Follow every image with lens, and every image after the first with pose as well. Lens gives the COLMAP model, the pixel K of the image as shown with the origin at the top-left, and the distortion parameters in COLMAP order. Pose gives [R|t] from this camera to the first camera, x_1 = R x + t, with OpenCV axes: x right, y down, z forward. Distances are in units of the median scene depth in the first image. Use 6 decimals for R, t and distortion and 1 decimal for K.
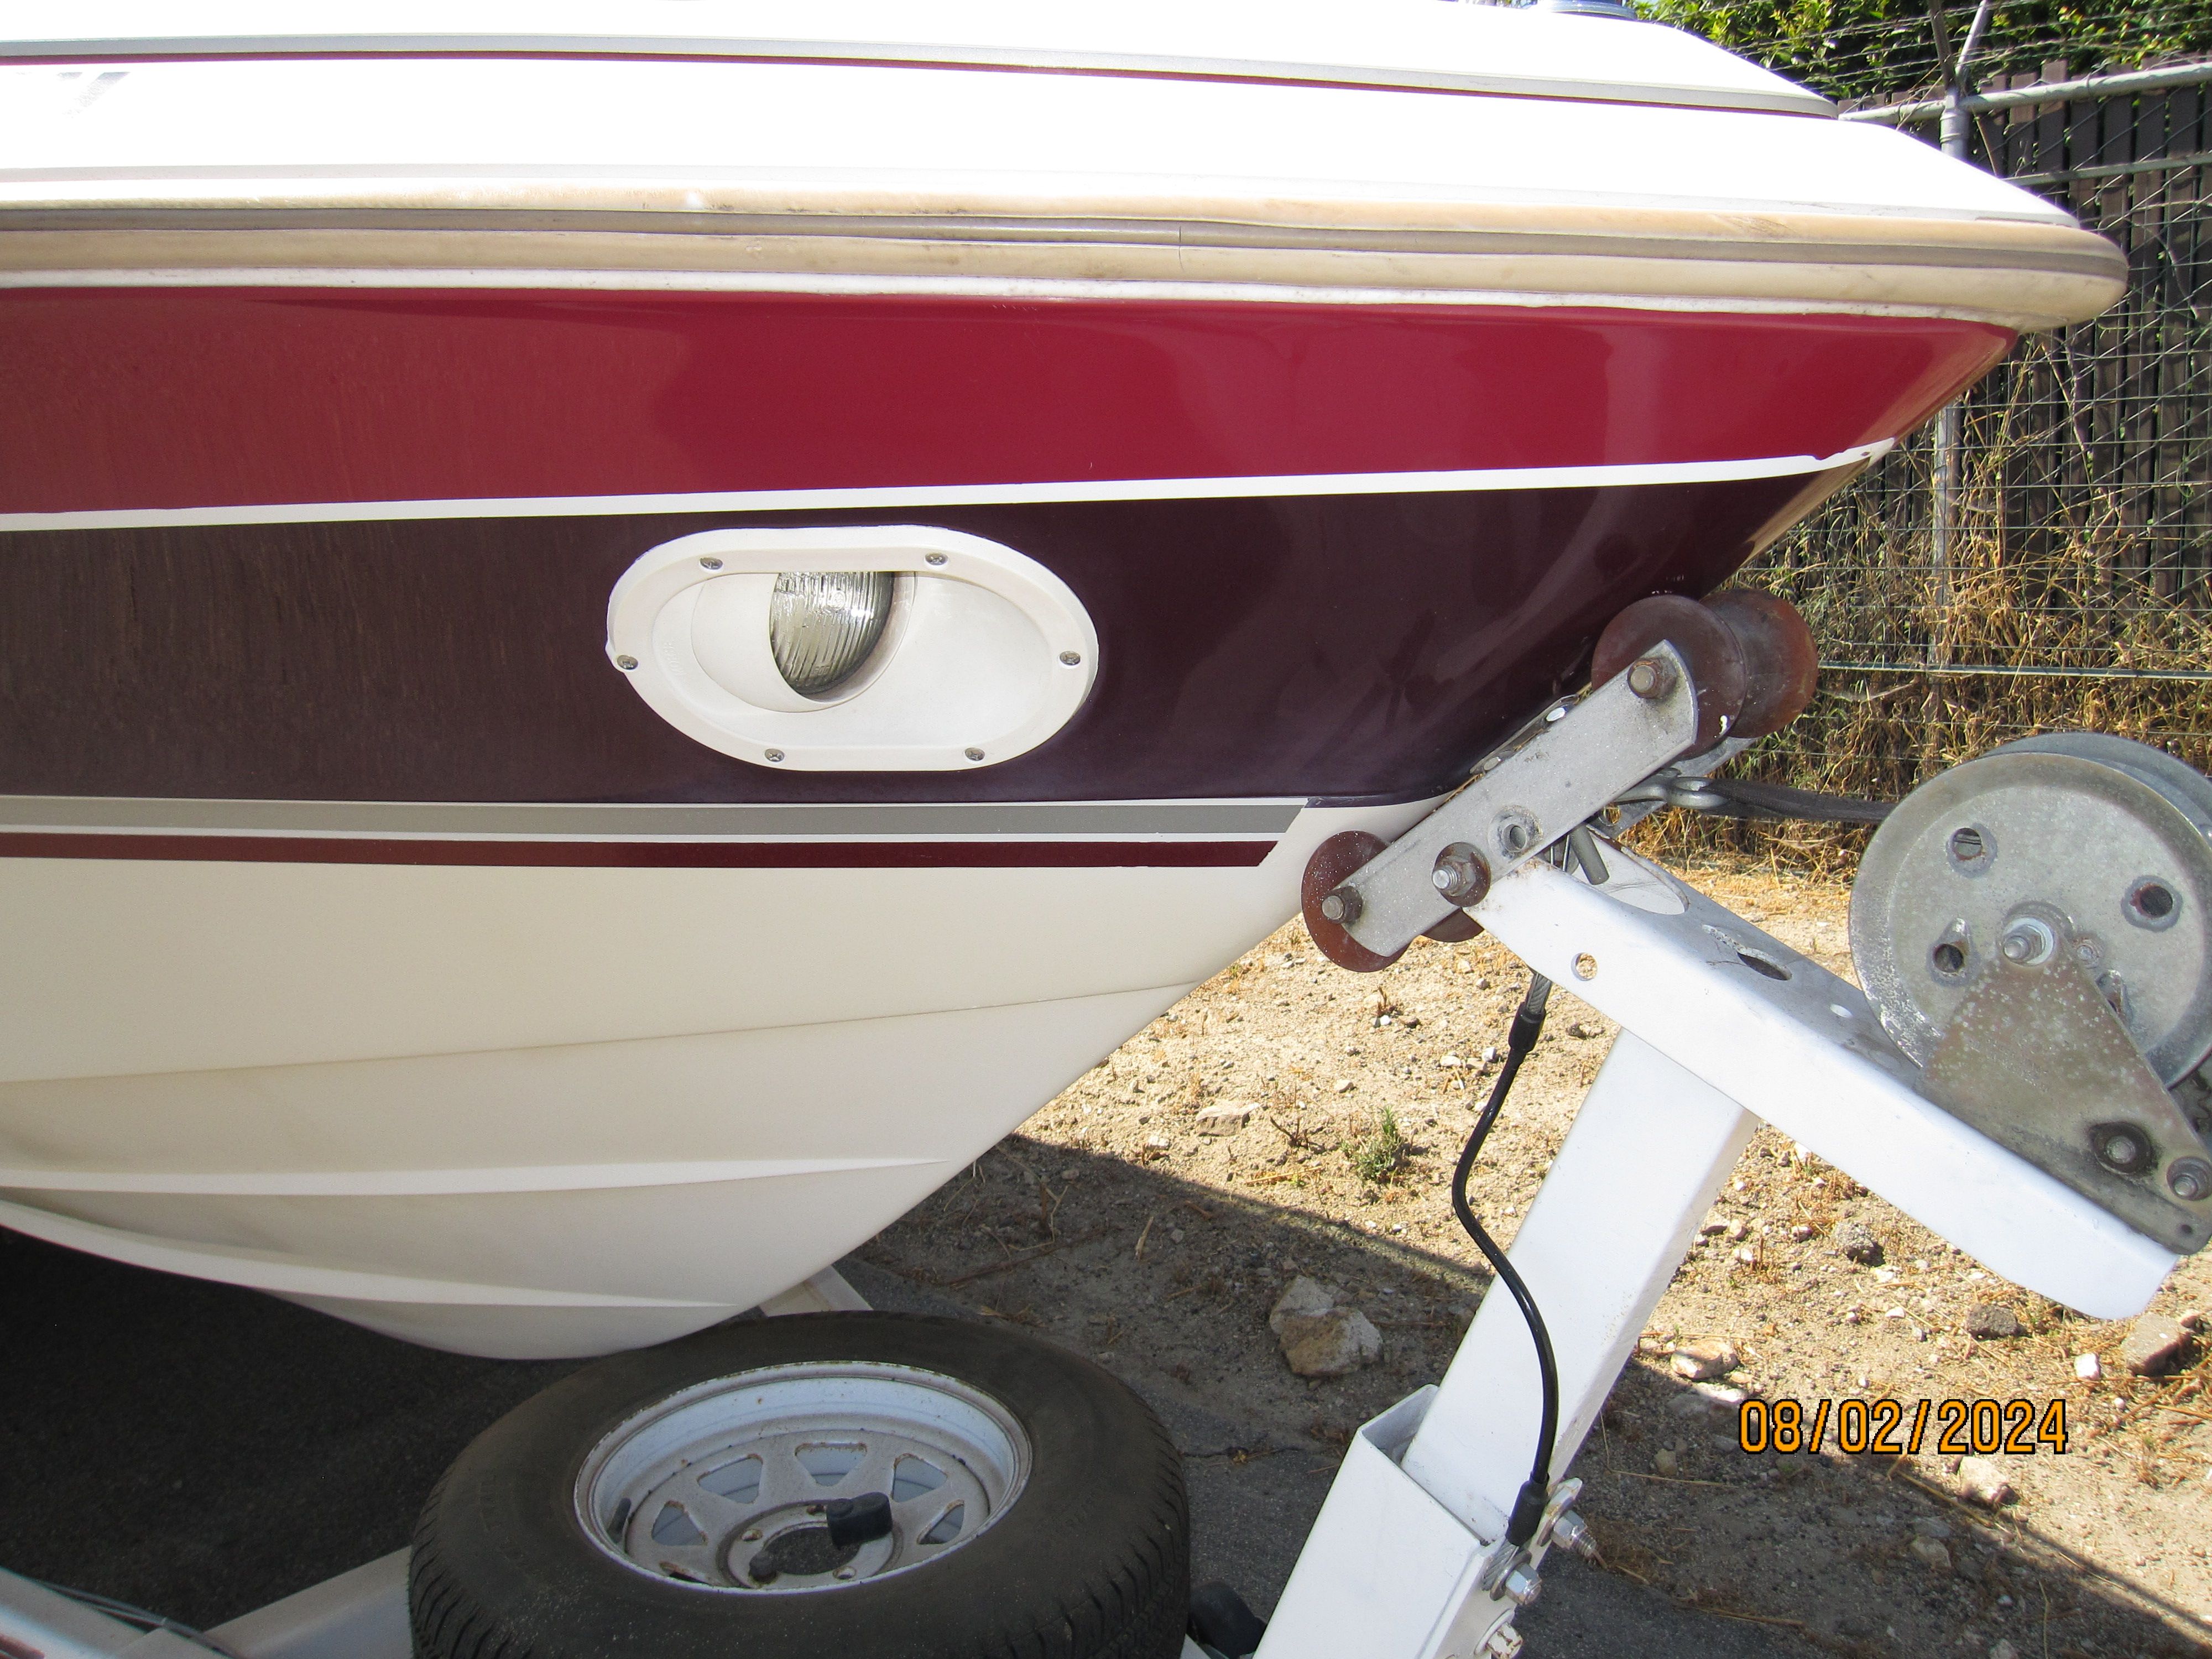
lens RADIAL K [[1789.3, 0, 1194.6], [0, 1789.3, 788.3], [0, 0, 1]] dist [-0.046463, 0.007988]
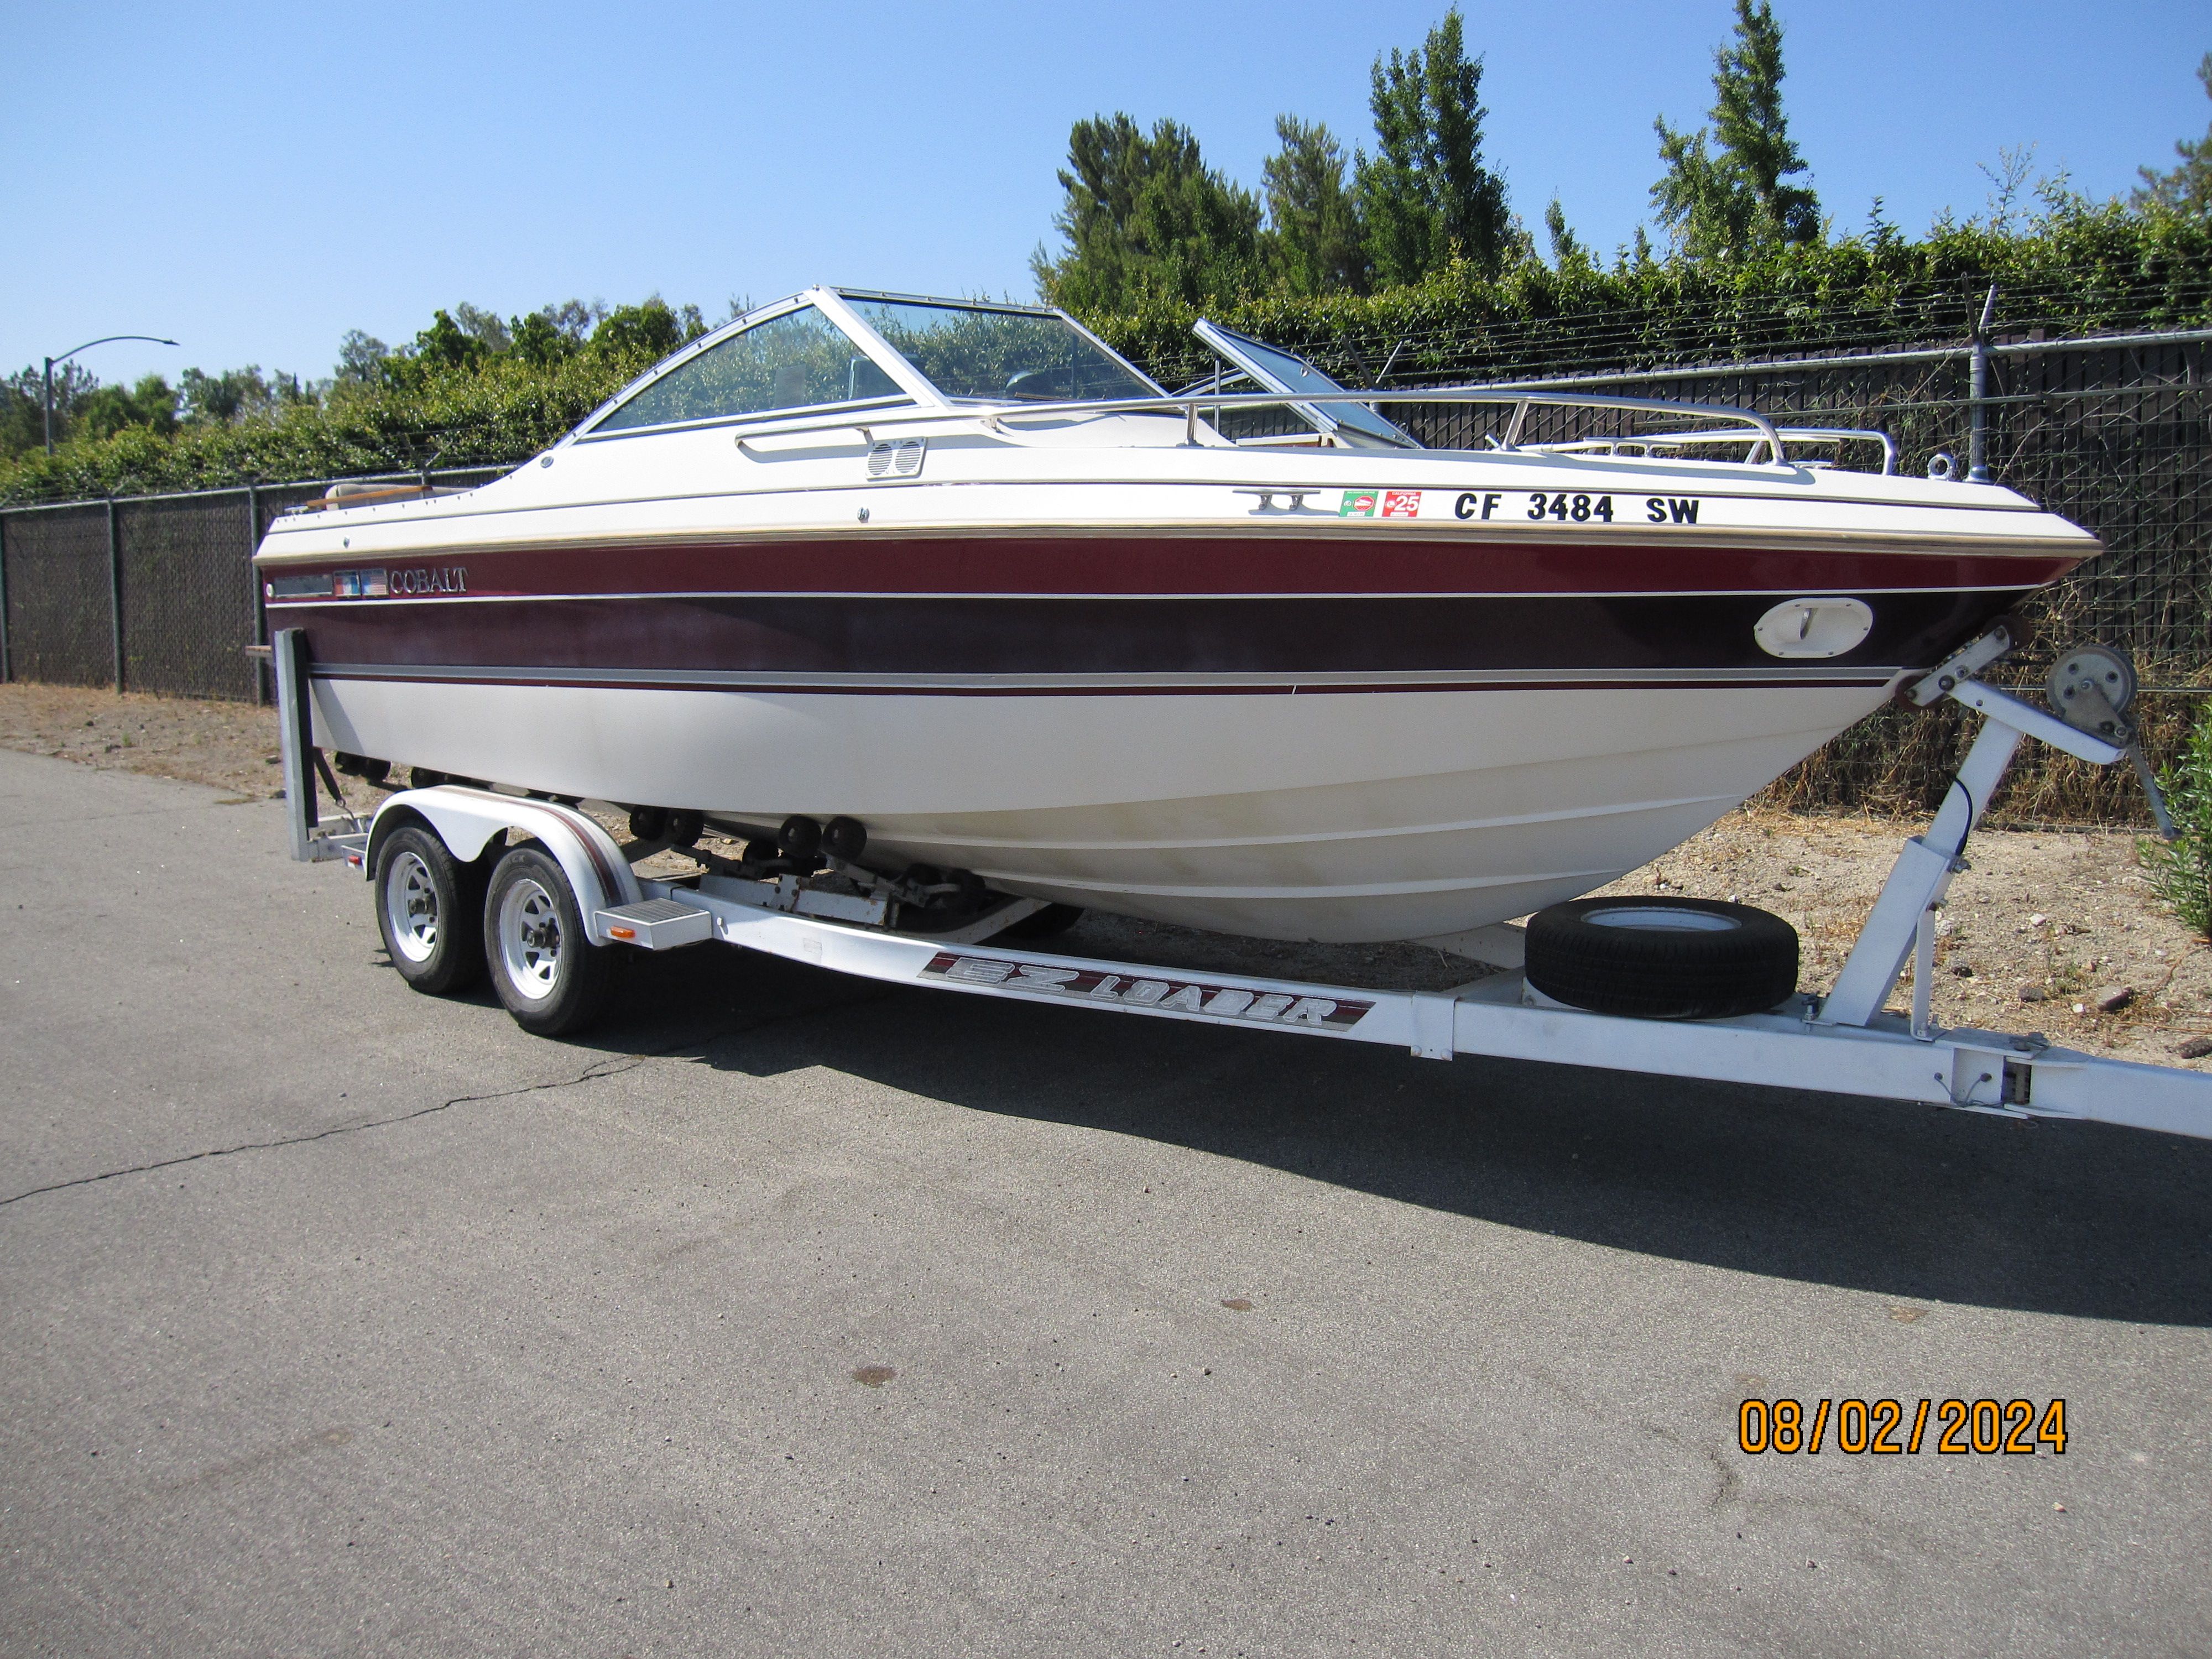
lens RADIAL K [[1825.0, 0, 1185.3], [0, 1825.0, 789.0], [0, 0, 1]] dist [-0.050078, 0.004316]
pose [[0.999438, 0.003946, 0.033290, -0.403918], [-0.002582, 0.999160, -0.040904, 0.108296], [-0.033424, 0.040795, 0.998608, -0.716772]]
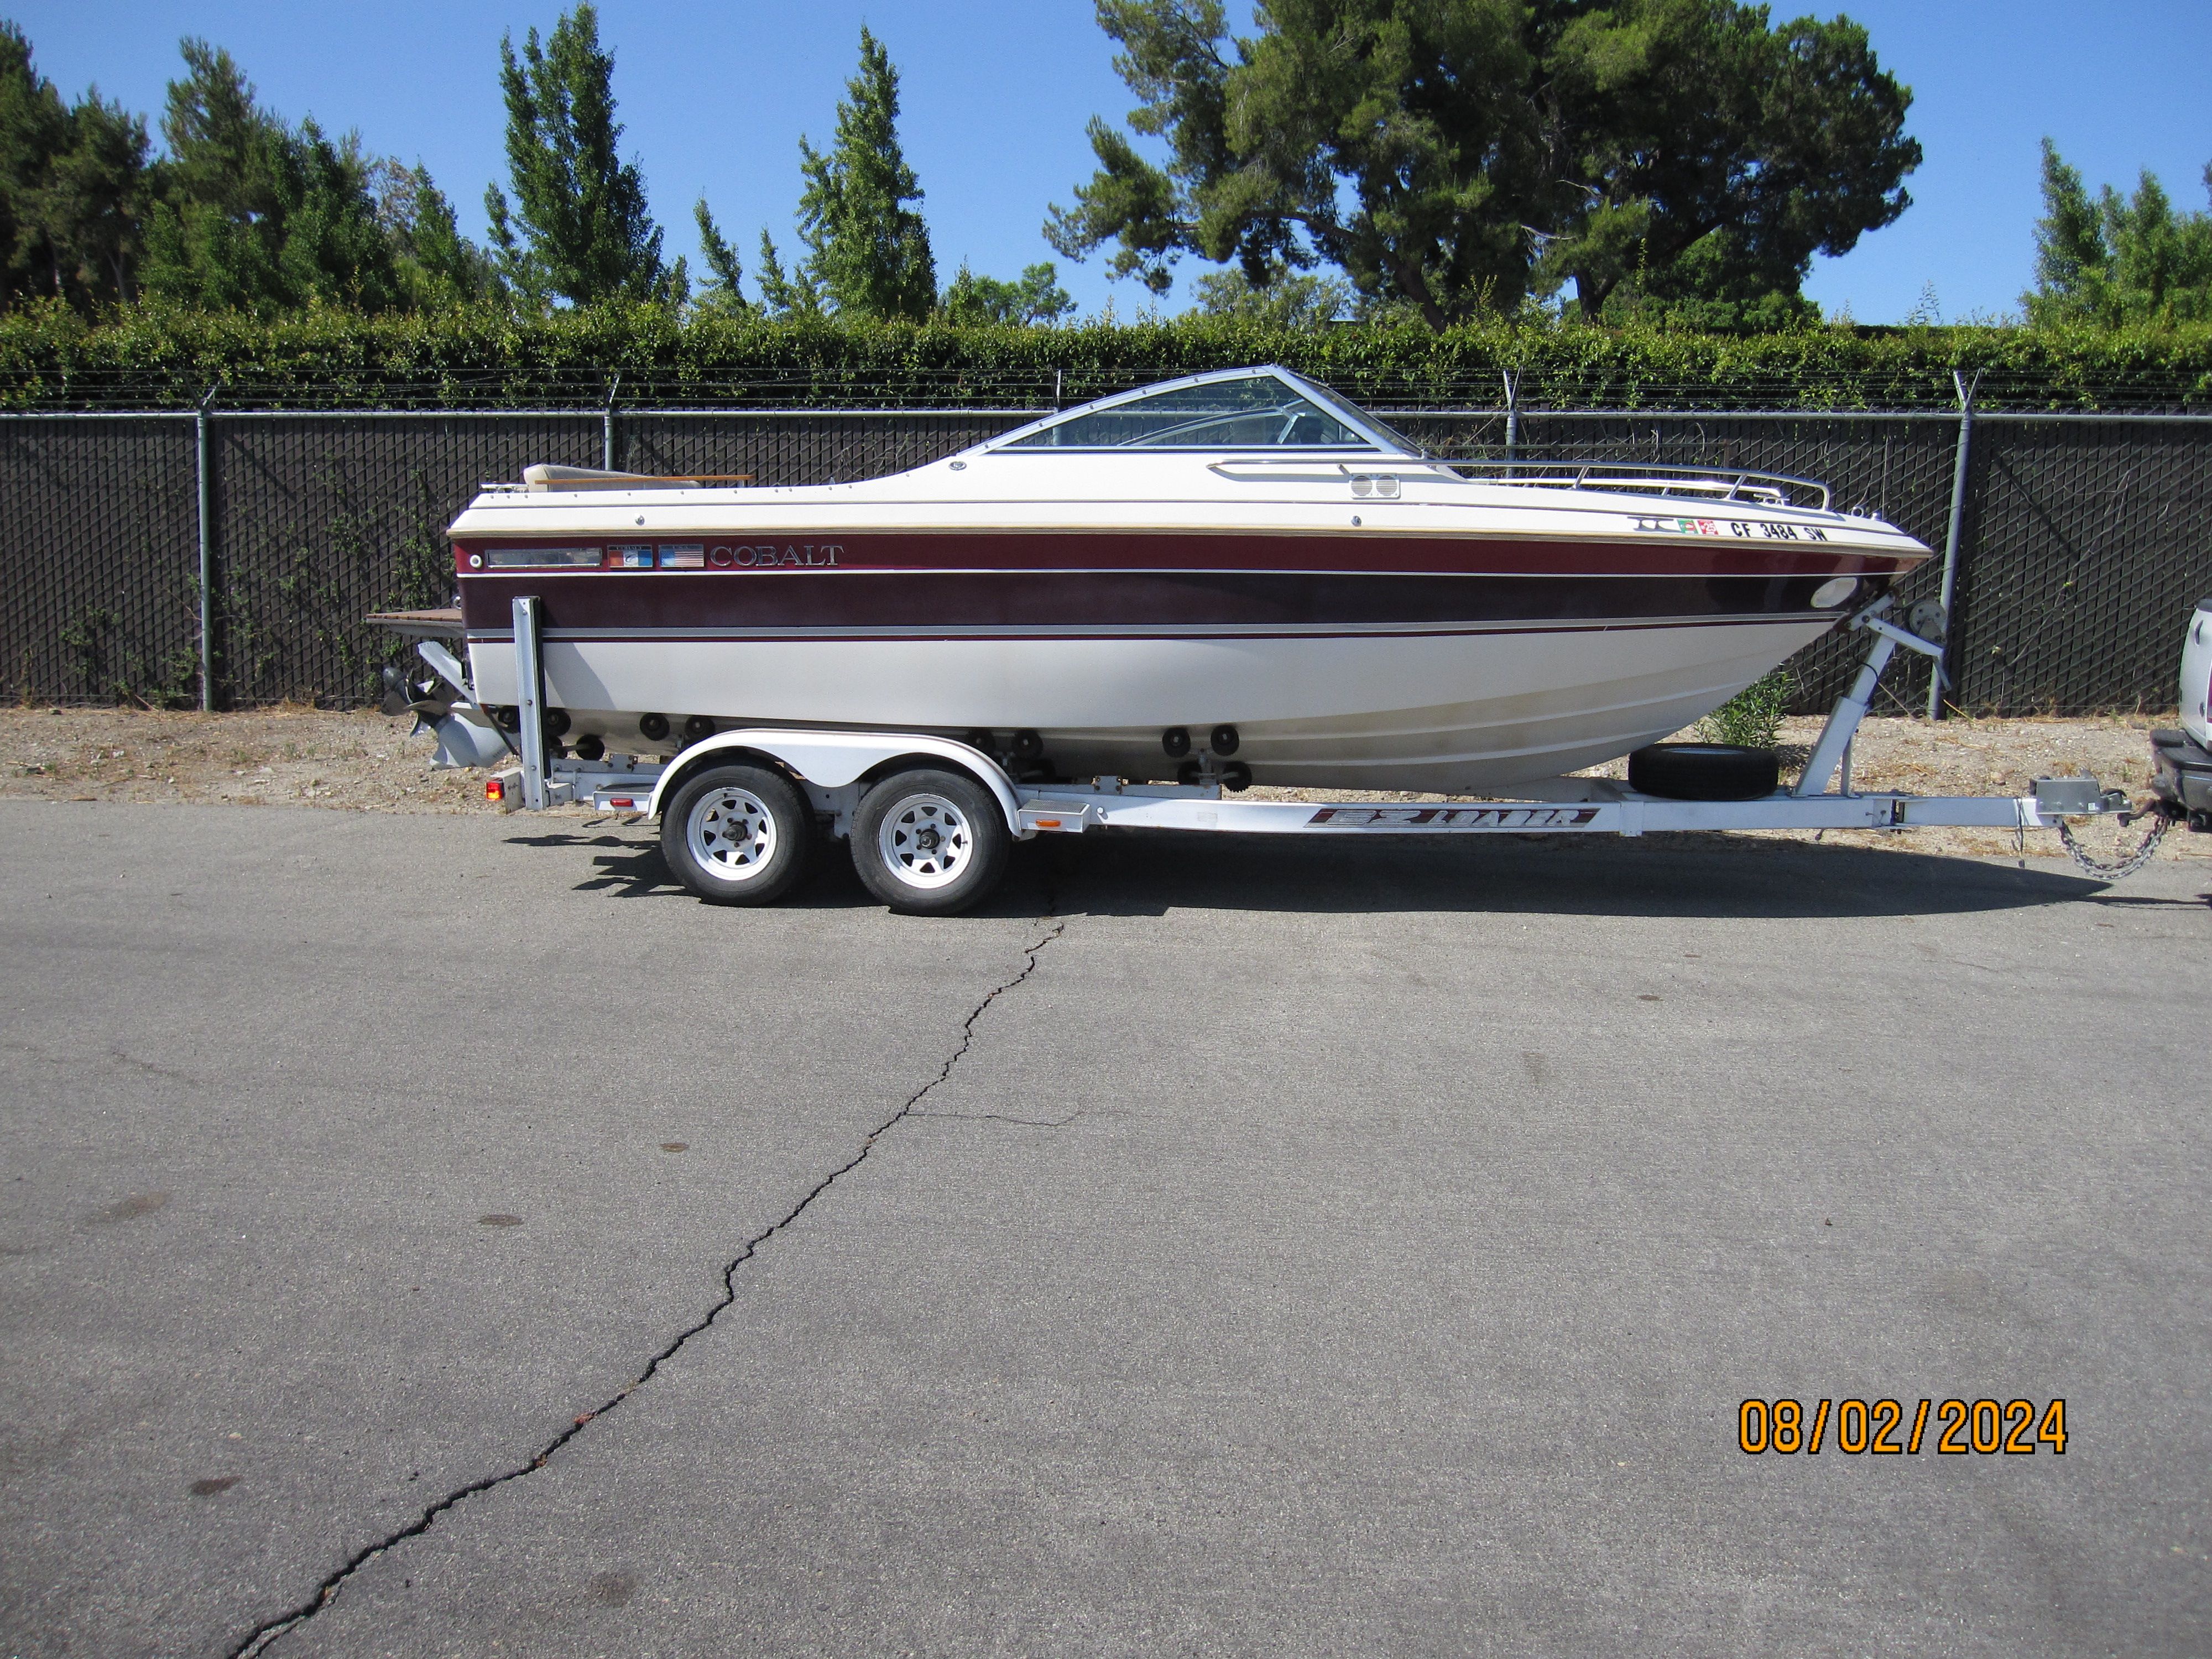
lens RADIAL K [[1820.4, 0, 1138.6], [0, 1820.4, 795.6], [0, 0, 1]] dist [-0.045649, 0.020632]
pose [[0.791236, -0.064863, 0.608062, -1.797528], [0.077656, 0.996966, 0.005299, 0.130515], [-0.606561, 0.043027, 0.793872, -0.839301]]
